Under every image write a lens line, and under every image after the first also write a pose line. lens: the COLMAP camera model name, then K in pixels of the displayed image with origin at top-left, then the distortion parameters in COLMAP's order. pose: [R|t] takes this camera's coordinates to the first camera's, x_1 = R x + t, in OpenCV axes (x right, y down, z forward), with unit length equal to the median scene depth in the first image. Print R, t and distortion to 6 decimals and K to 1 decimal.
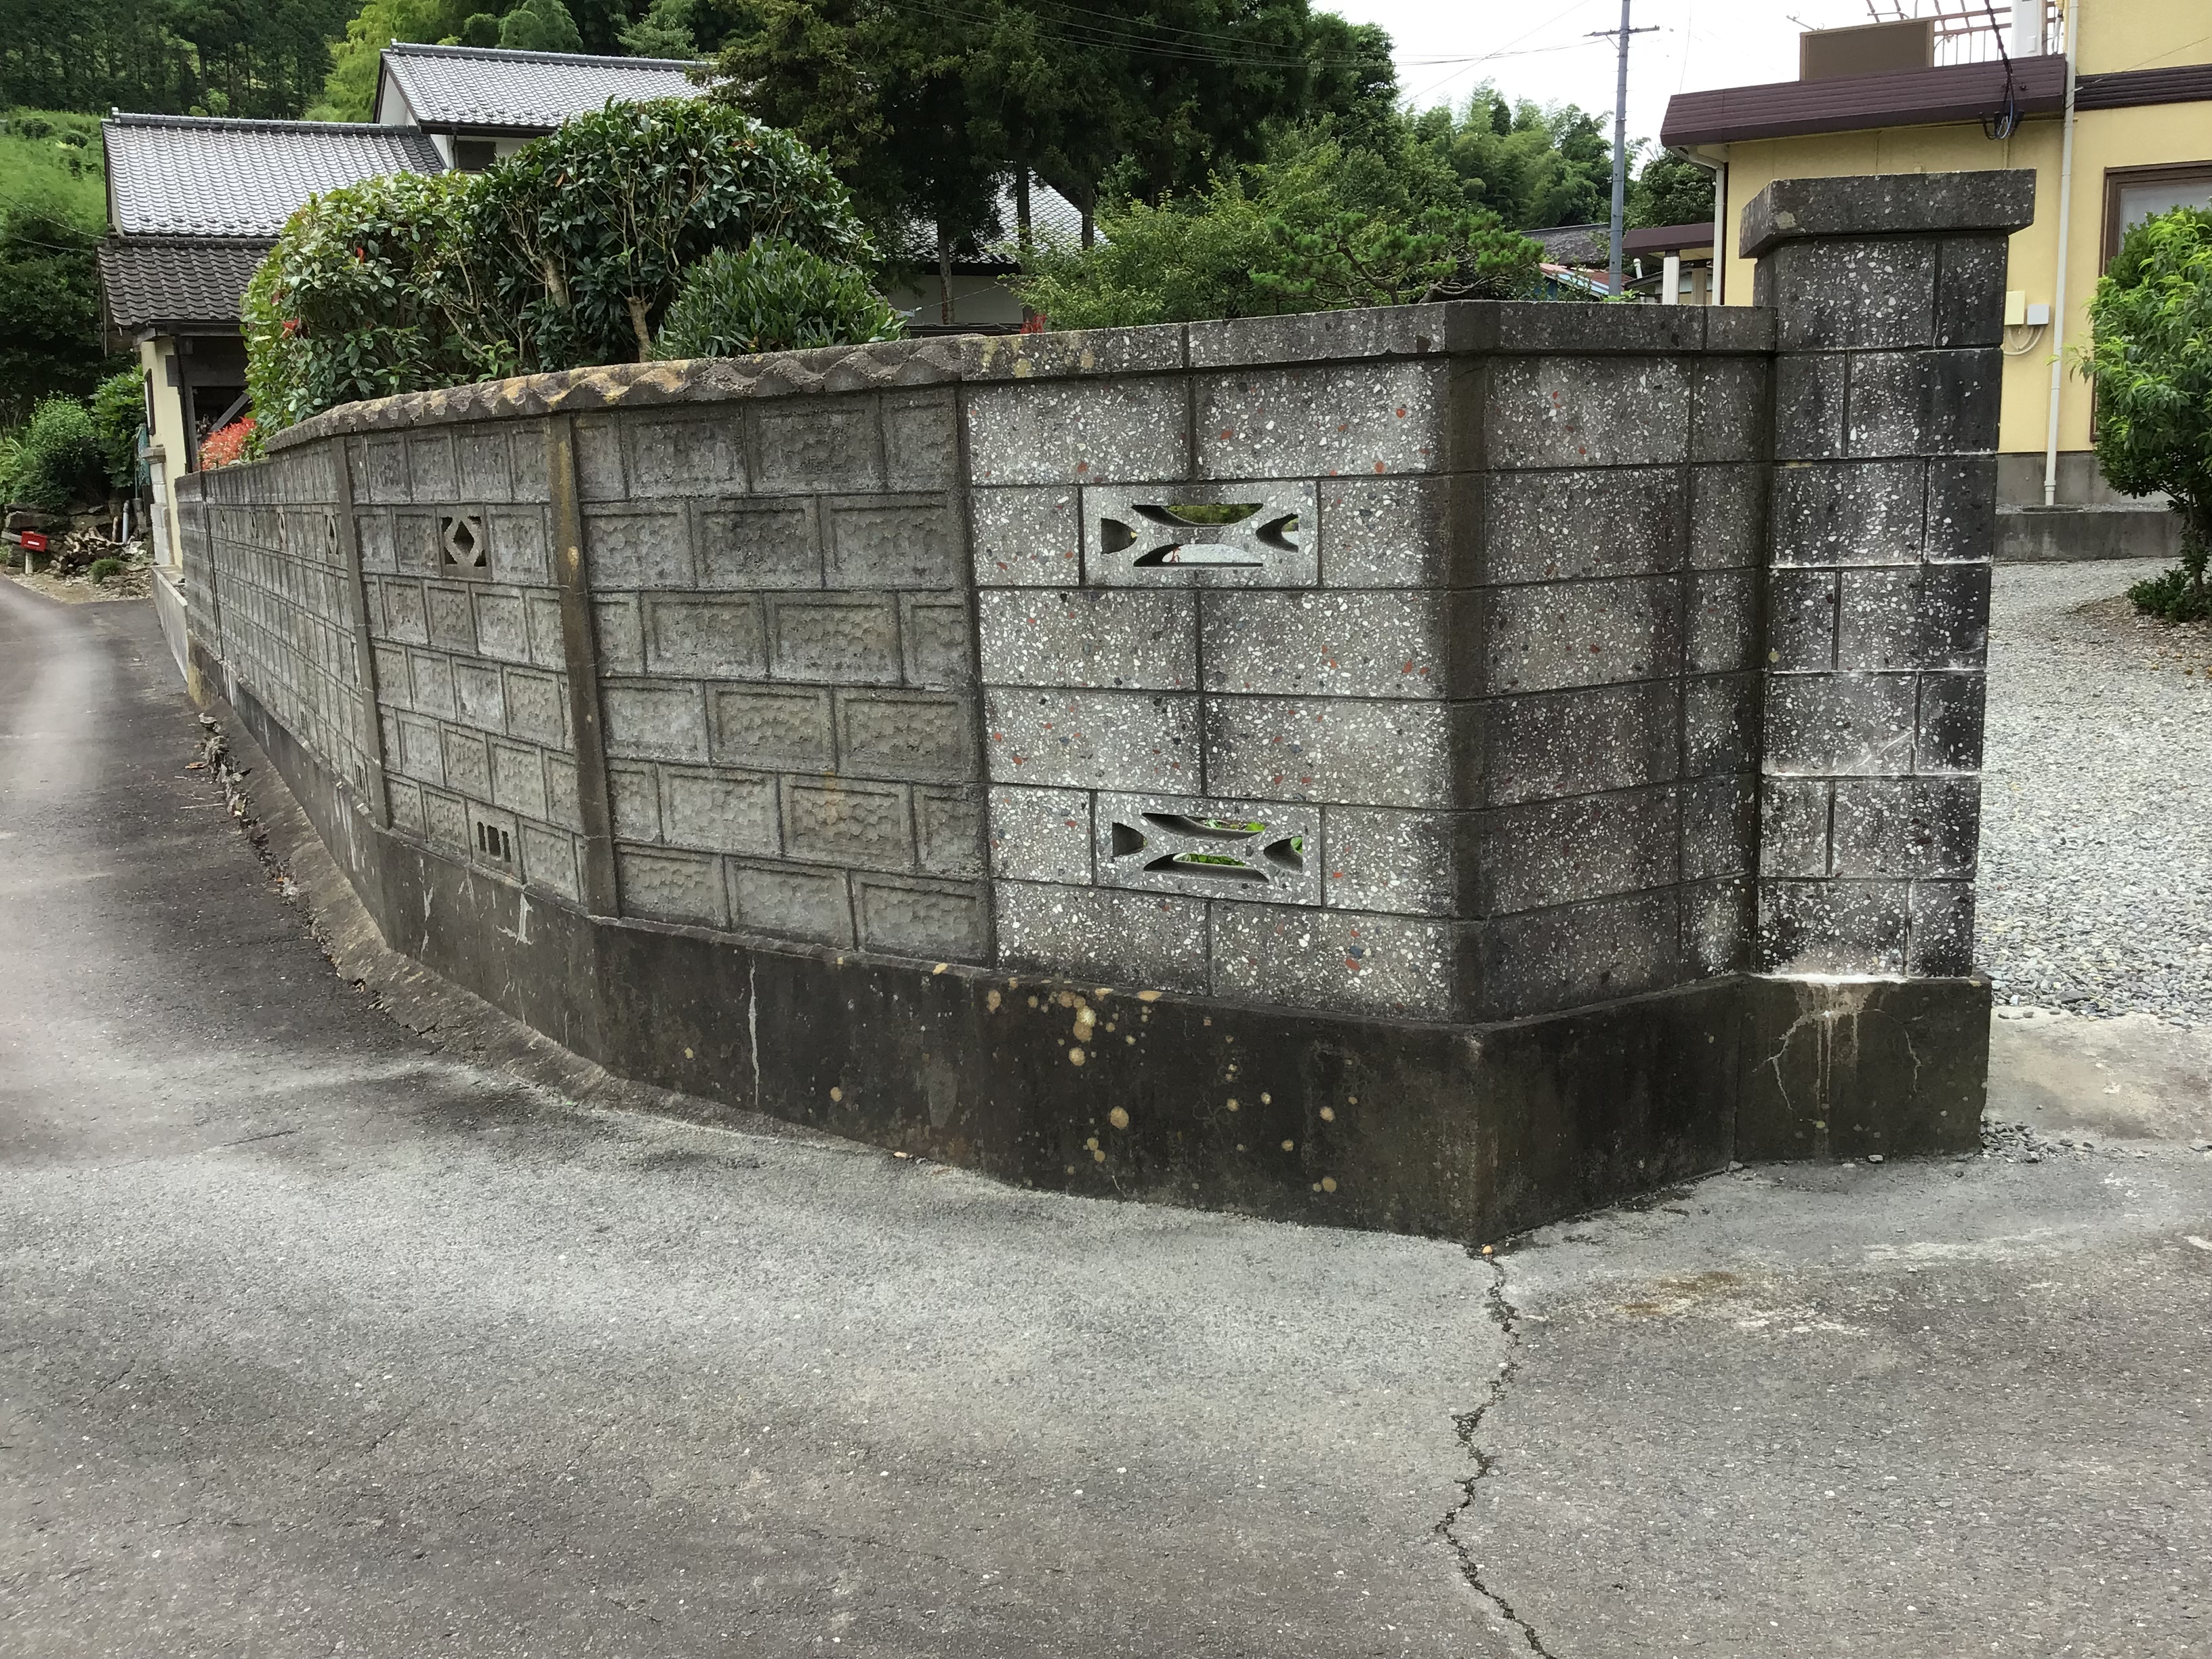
lens RADIAL K [[2019.4, 0, 1106.0], [0, 2019.4, 829.5], [0, 0, 1]] dist [0.126743, -0.153056]
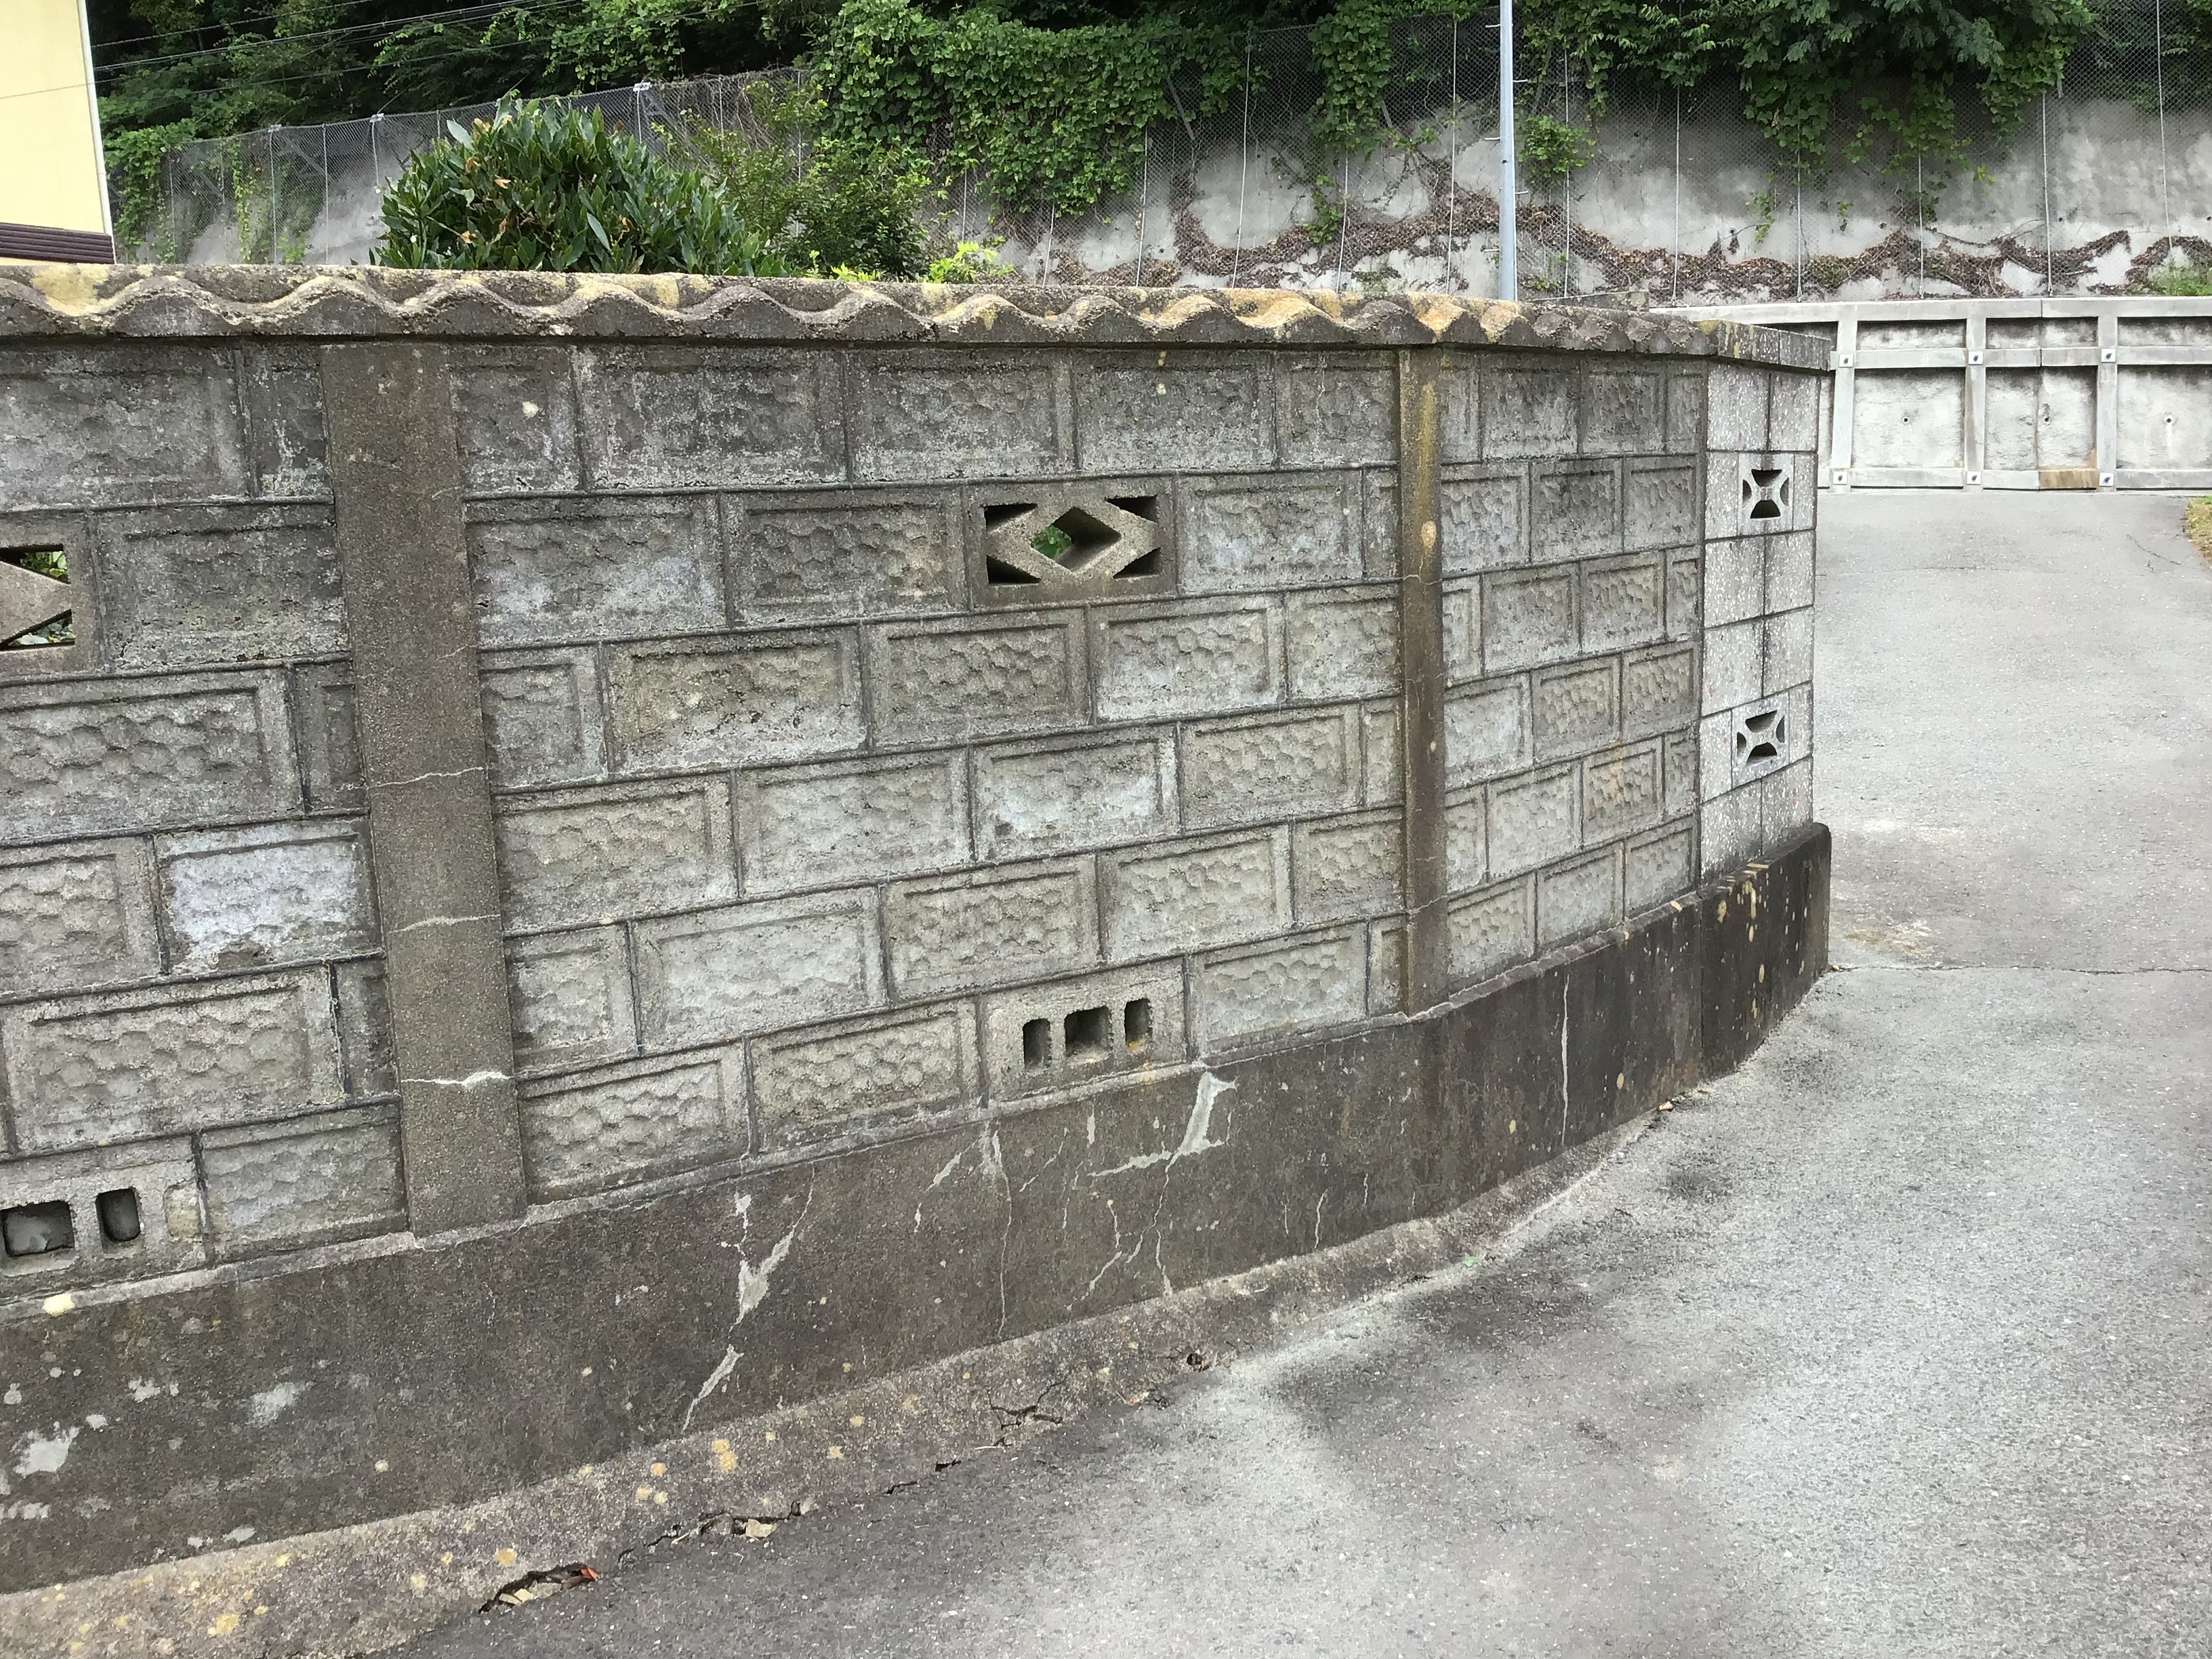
lens RADIAL K [[2019.4, 0, 1106.0], [0, 2019.4, 829.5], [0, 0, 1]] dist [0.126743, -0.153056]
pose [[0.042533, -0.116819, 0.992242, -1.072744], [0.222315, 0.969348, 0.104594, -0.138239], [-0.974047, 0.216142, 0.067200, 1.130696]]
